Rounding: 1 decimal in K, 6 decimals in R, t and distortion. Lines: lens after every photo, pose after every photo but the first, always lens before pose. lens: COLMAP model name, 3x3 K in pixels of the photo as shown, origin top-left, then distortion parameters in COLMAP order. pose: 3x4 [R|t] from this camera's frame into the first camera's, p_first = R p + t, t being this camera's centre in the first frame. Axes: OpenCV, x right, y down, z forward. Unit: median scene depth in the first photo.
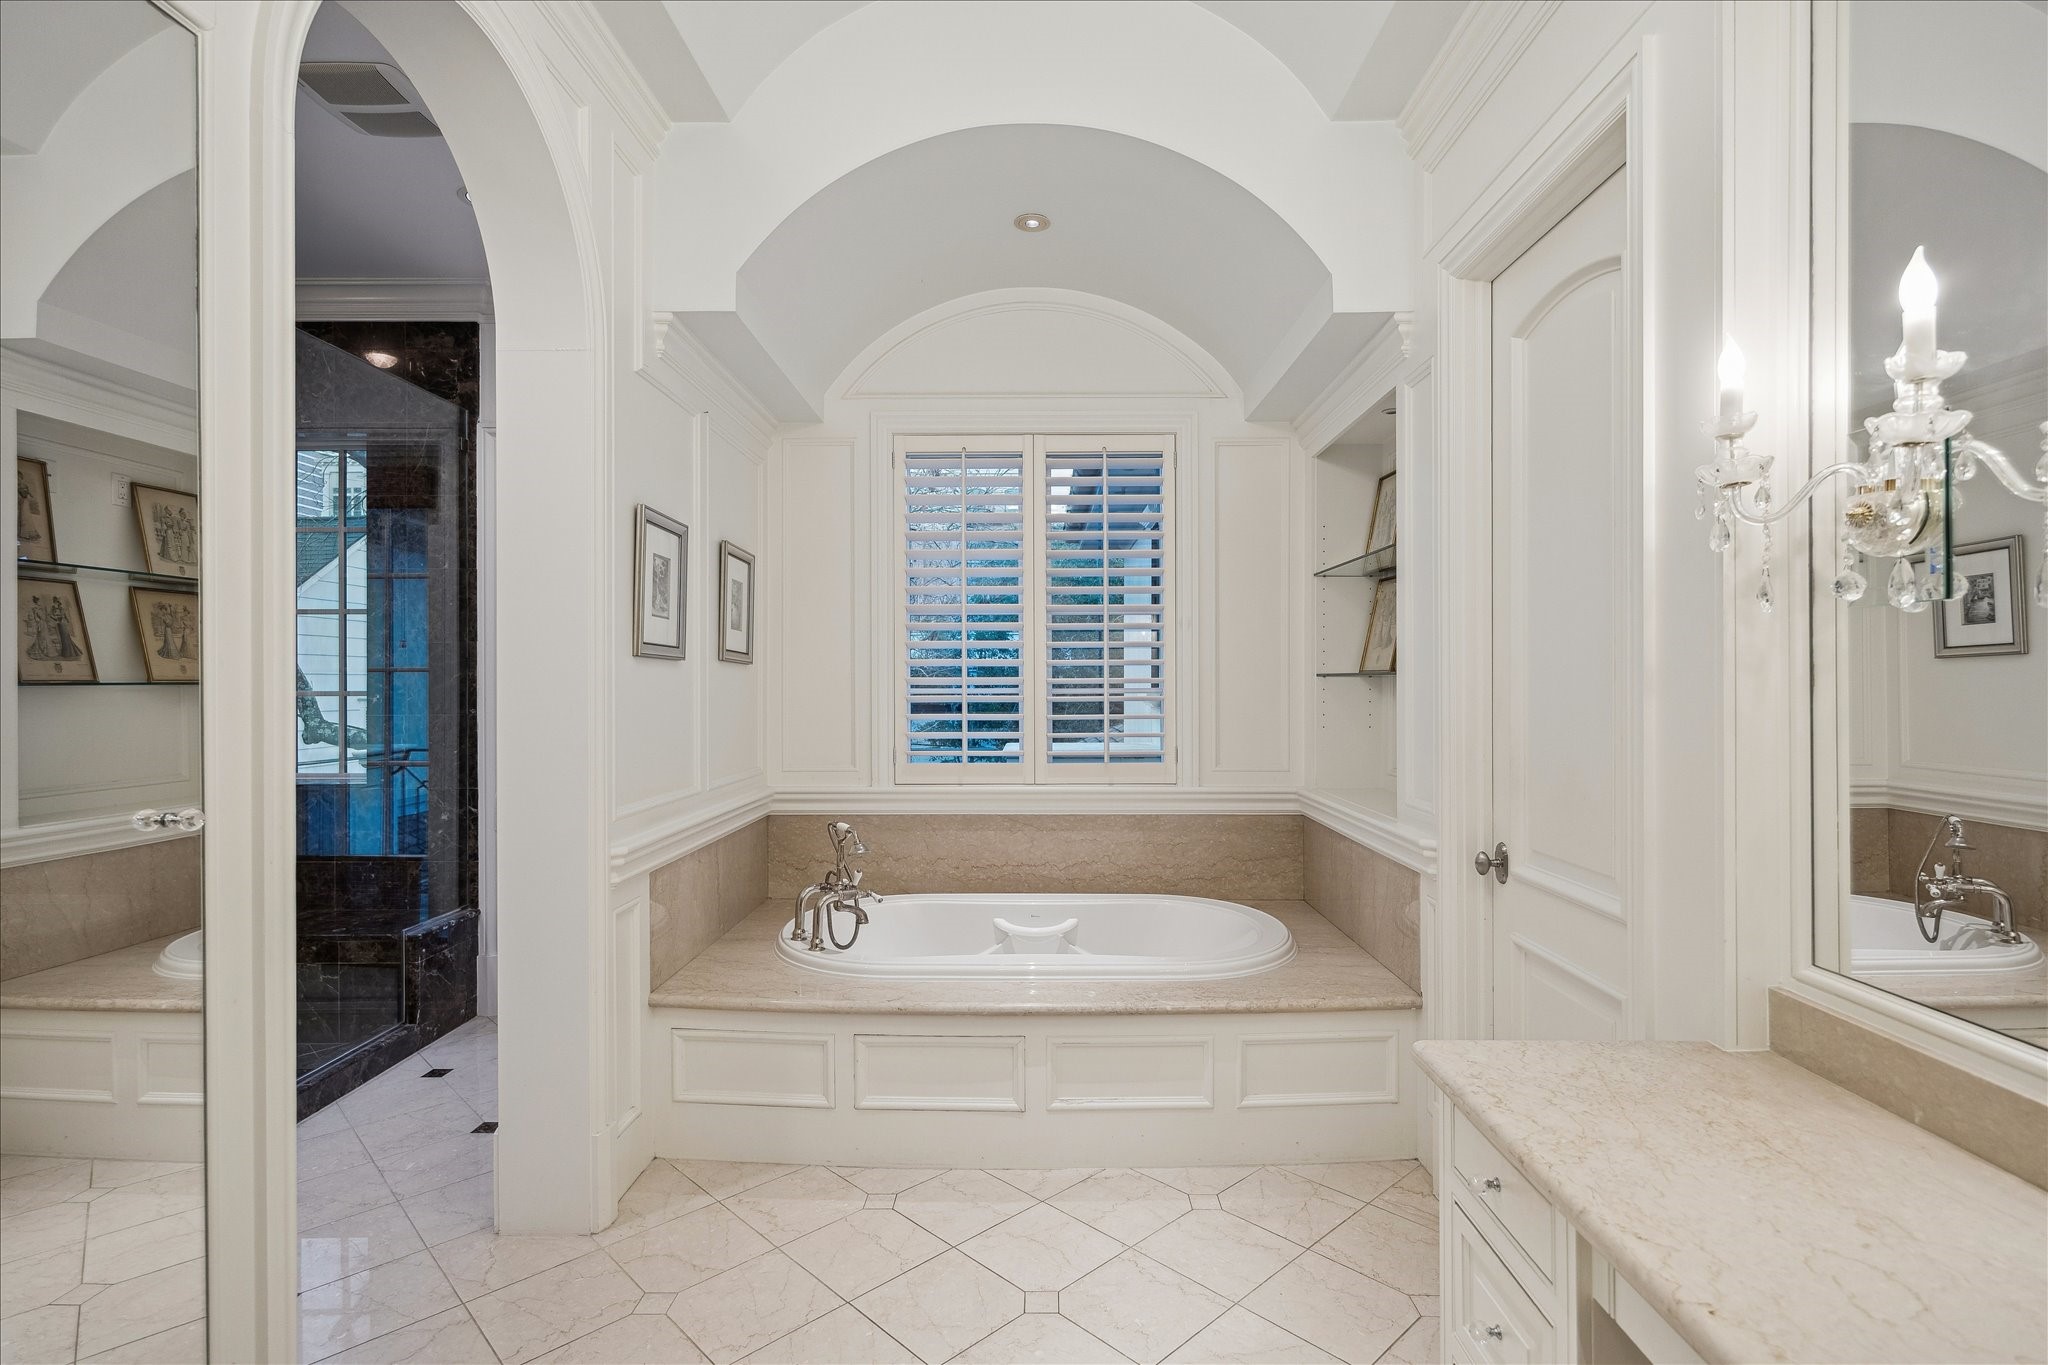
lens RADIAL K [[1001.3, 0, 1030.3], [0, 1001.3, 683.8], [0, 0, 1]] dist [0.001433, -0.000452]
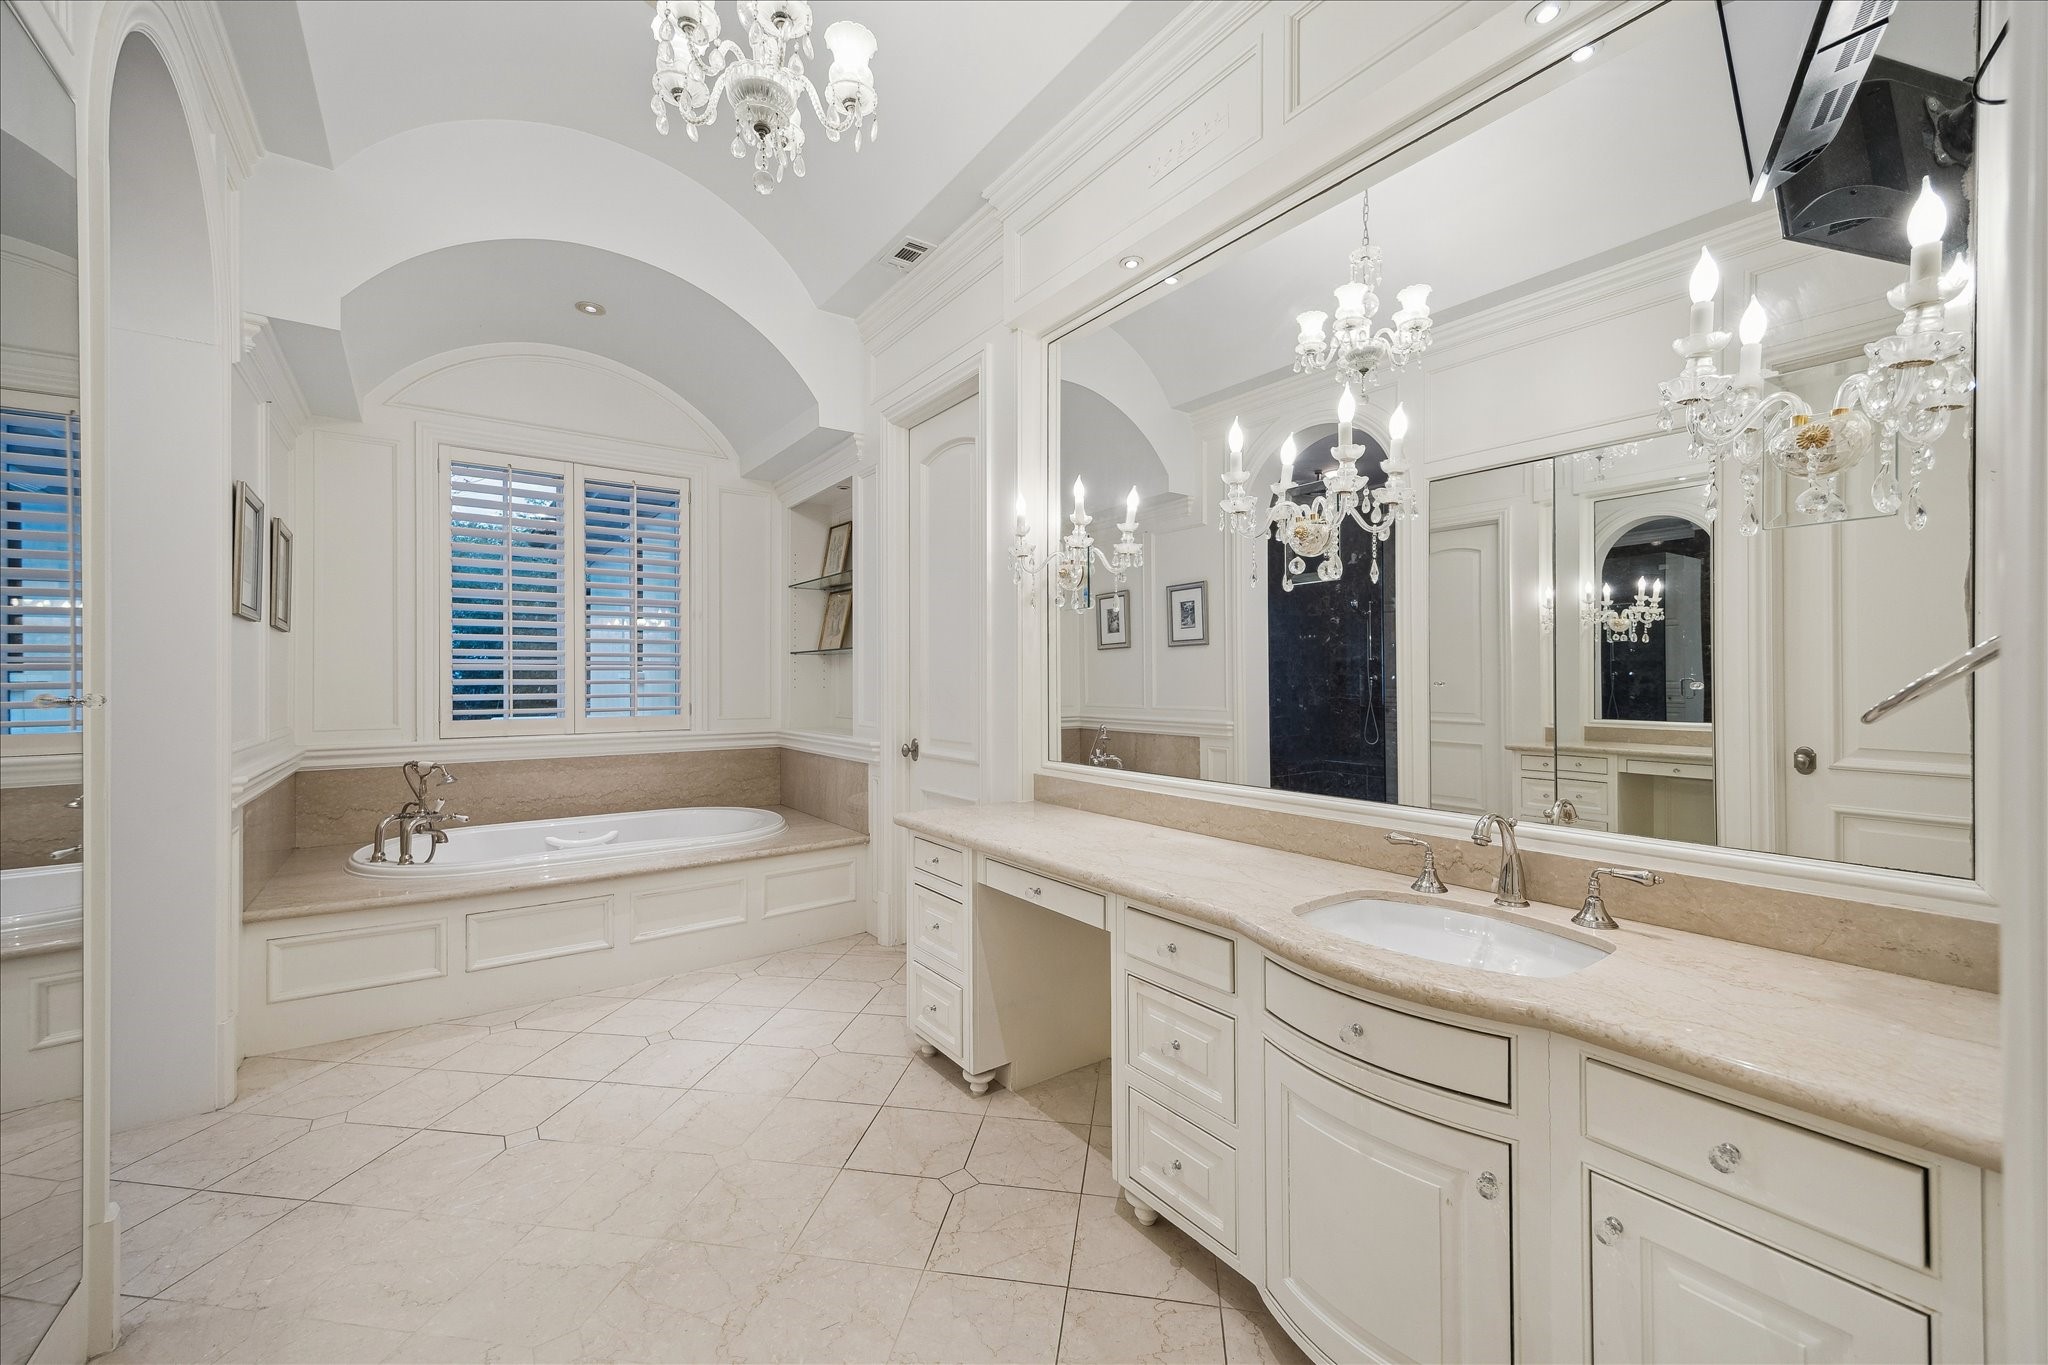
lens RADIAL K [[810.3, 0, 1017.4], [0, 810.3, 688.8], [0, 0, 1]] dist [0.013846, -0.000002]
pose [[0.811868, -0.005504, 0.583815, -0.211628], [0.000394, 0.999961, 0.008879, 0.048291], [-0.583841, -0.006978, 0.811838, -0.273314]]
